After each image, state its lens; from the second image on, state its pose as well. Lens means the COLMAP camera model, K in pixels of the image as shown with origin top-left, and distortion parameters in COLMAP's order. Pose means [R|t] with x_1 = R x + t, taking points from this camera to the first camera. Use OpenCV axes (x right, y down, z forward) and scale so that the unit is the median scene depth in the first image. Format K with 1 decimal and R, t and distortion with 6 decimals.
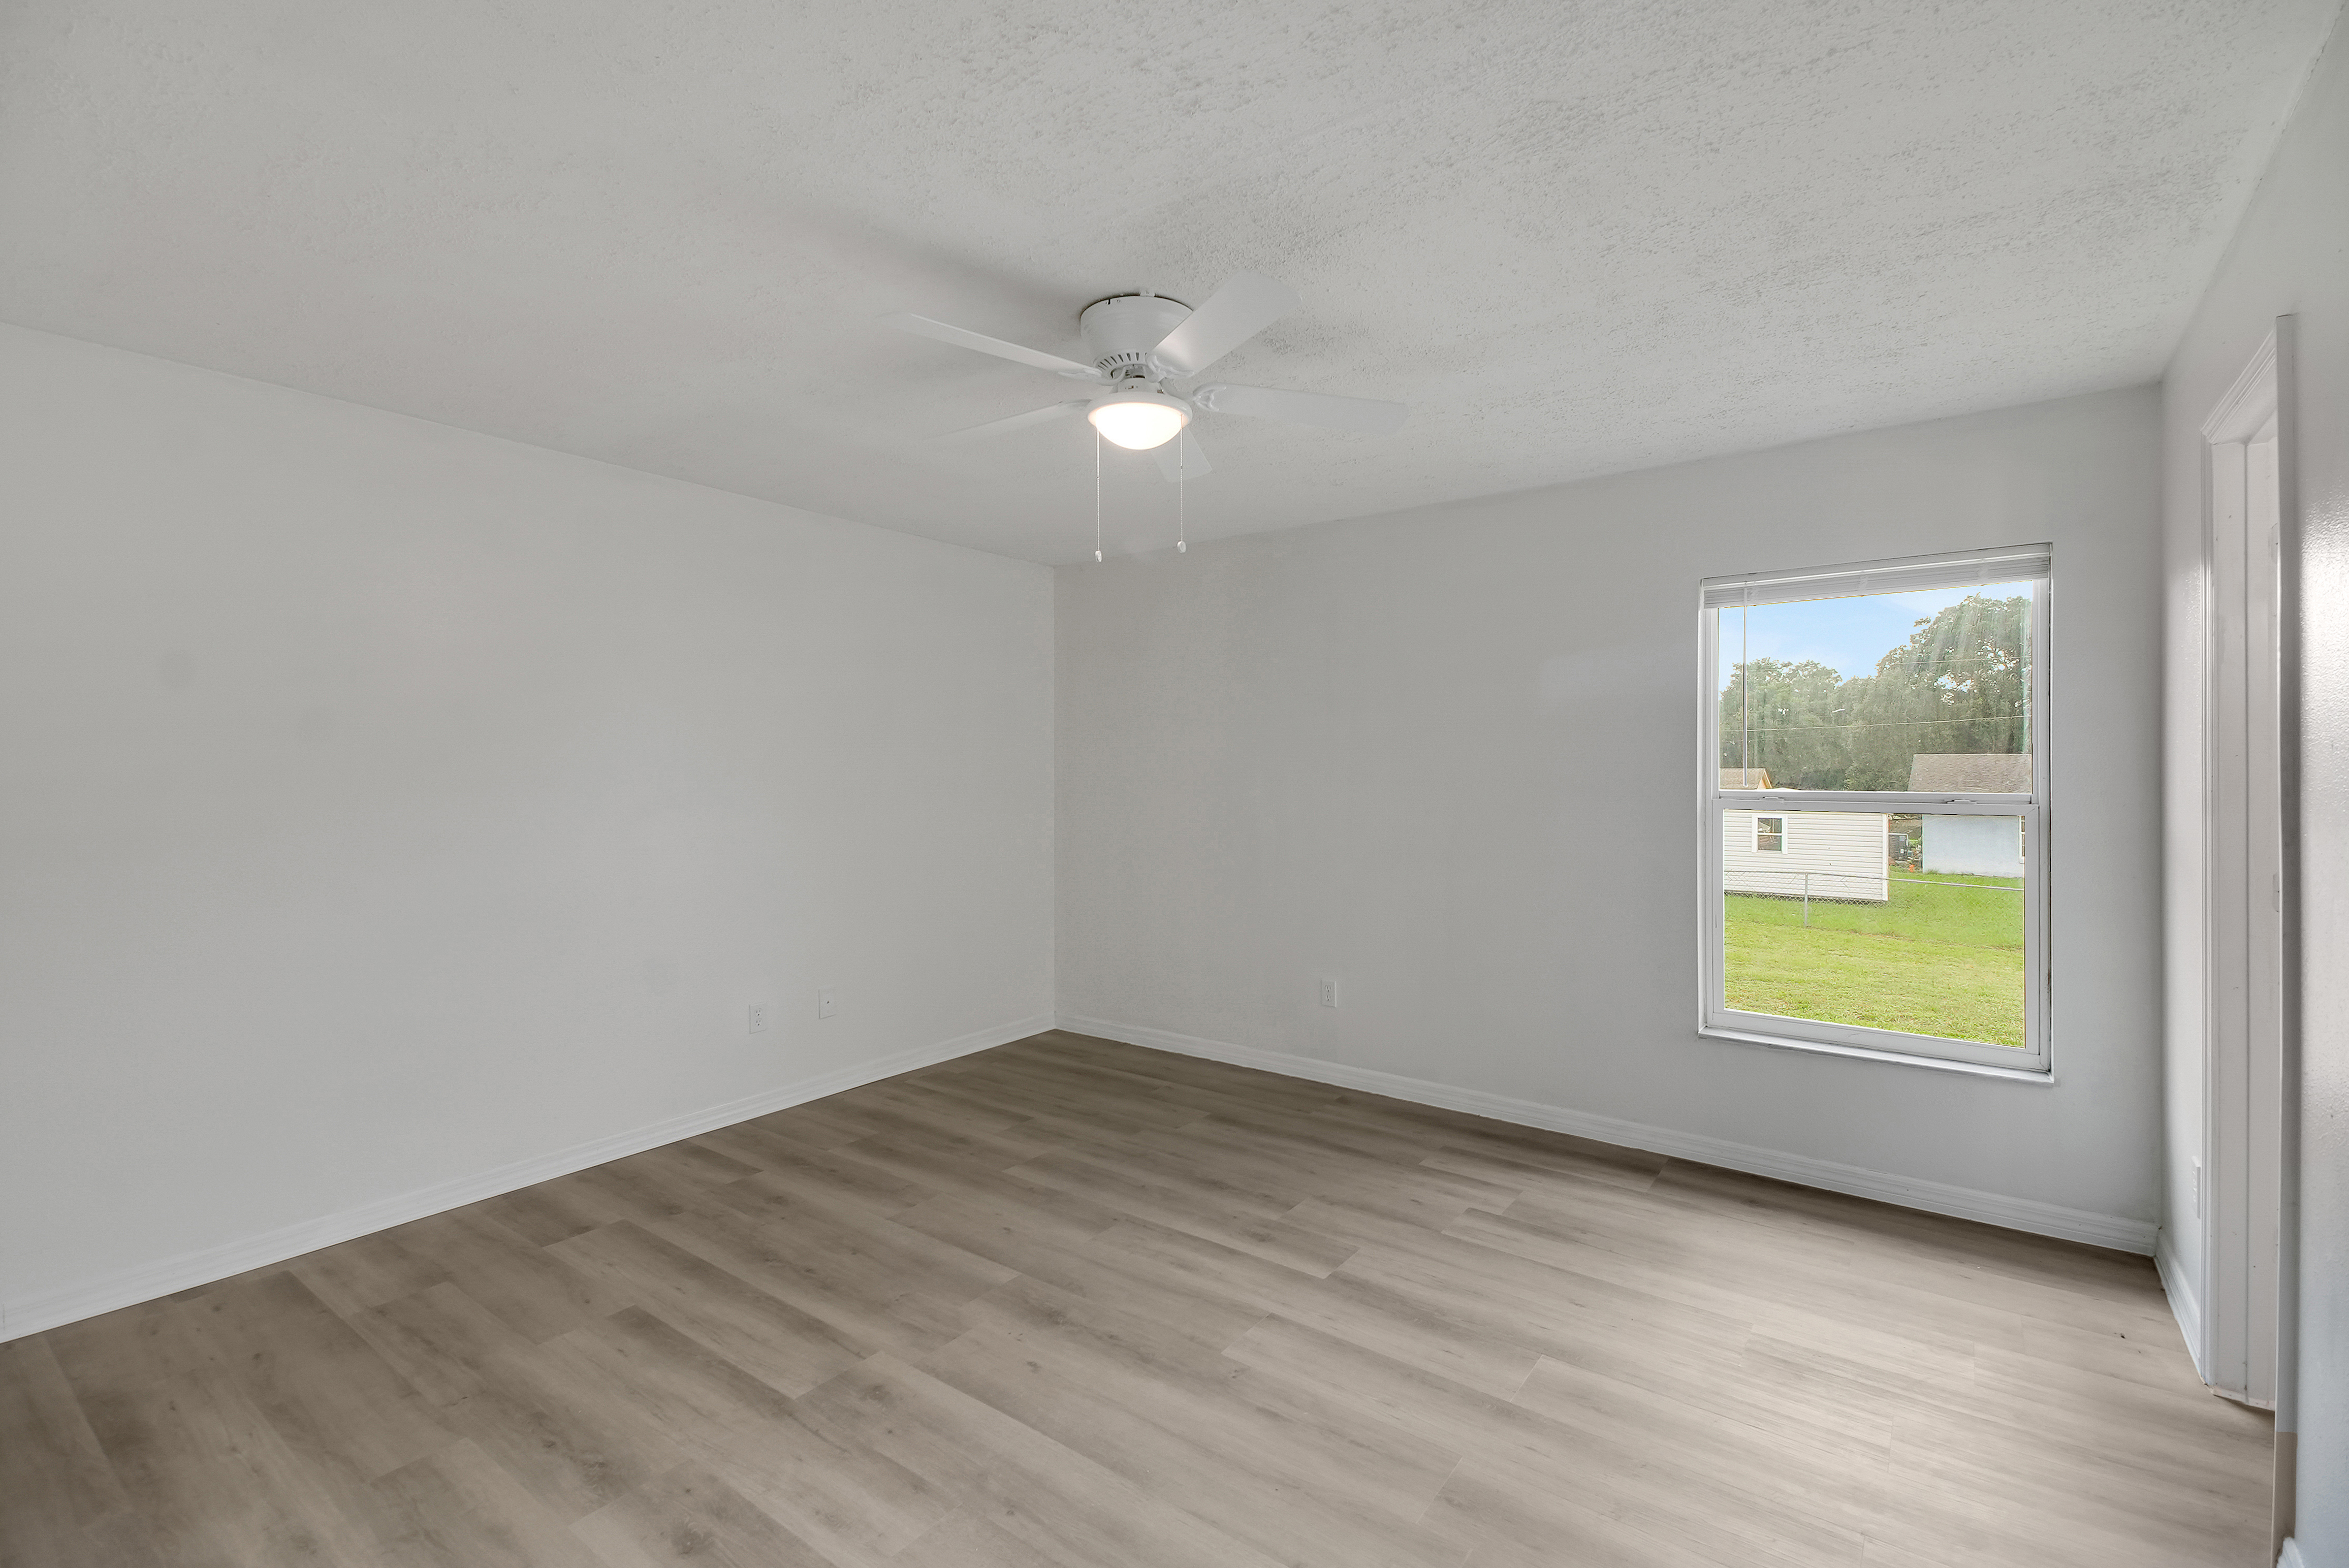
lens RADIAL K [[1025.6, 0, 1174.5], [0, 1025.6, 784.0], [0, 0, 1]] dist [0.022393, -0.000206]
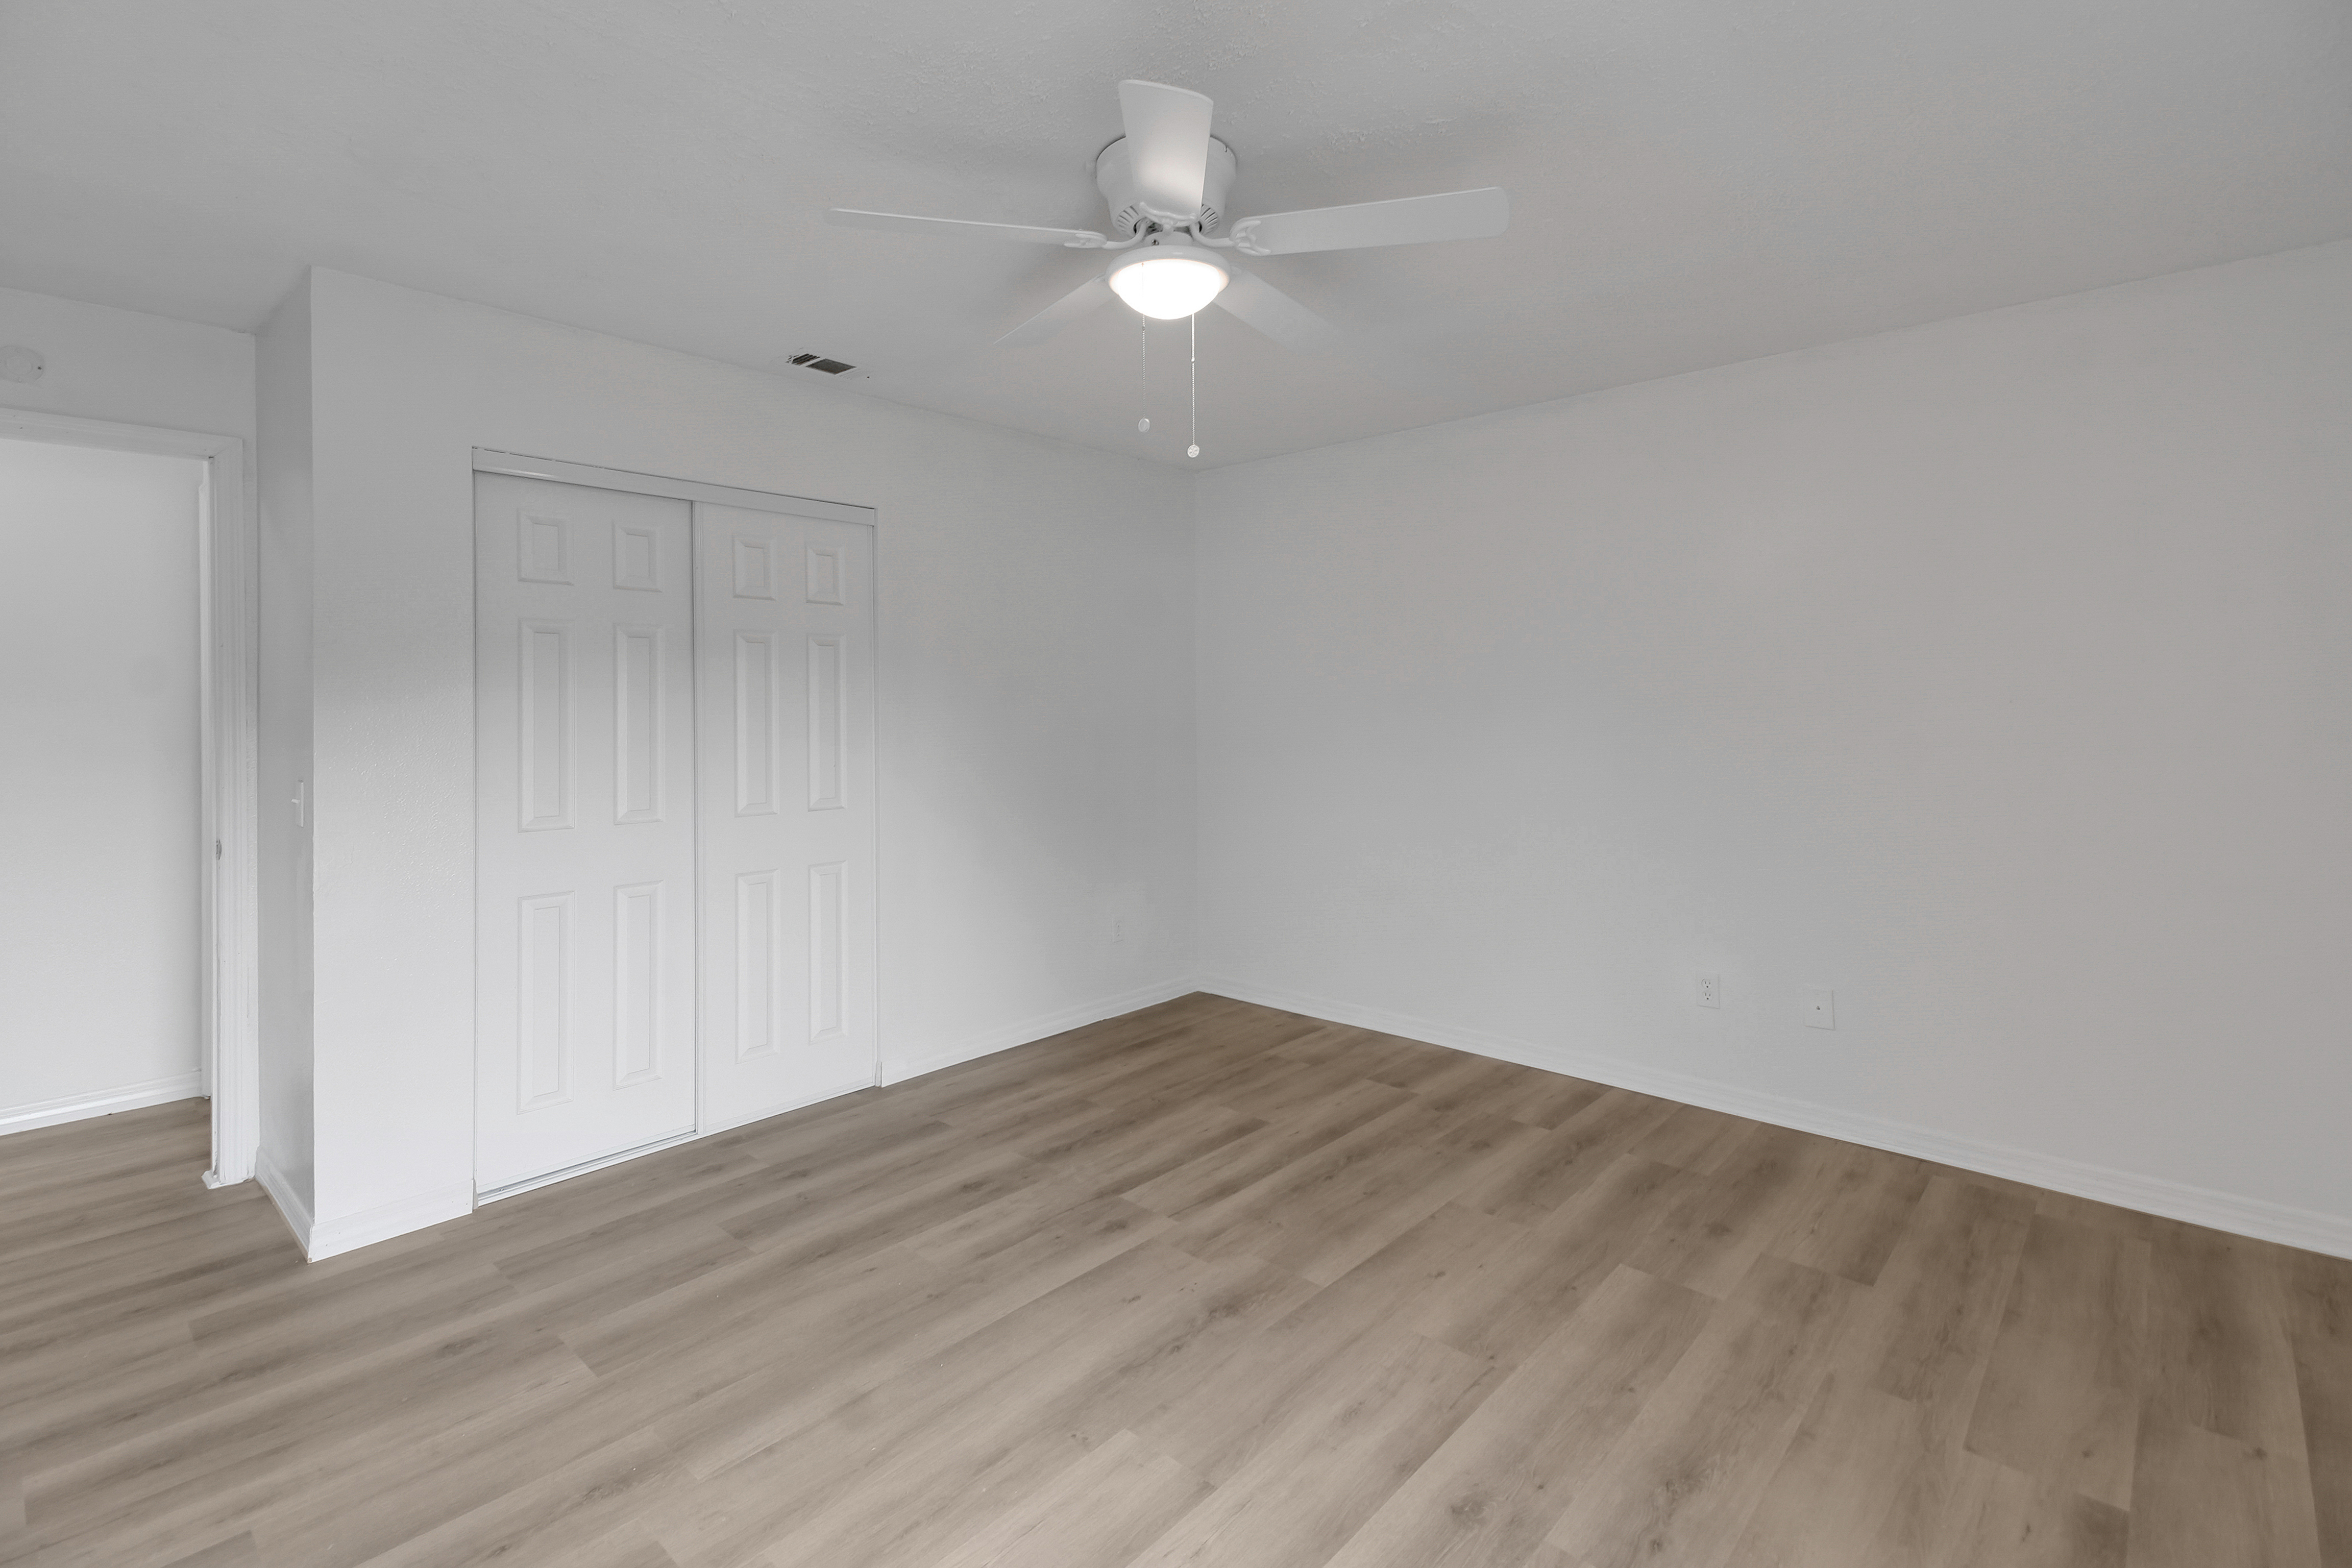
lens RADIAL K [[1082.7, 0, 1188.4], [0, 1082.7, 715.7], [0, 0, 1]] dist [0.054775, -0.022867]
pose [[-0.093900, 0.014878, -0.995470, 0.762263], [-0.004507, 0.999872, 0.015369, -0.011913], [0.995571, 0.005930, -0.093821, 0.973238]]
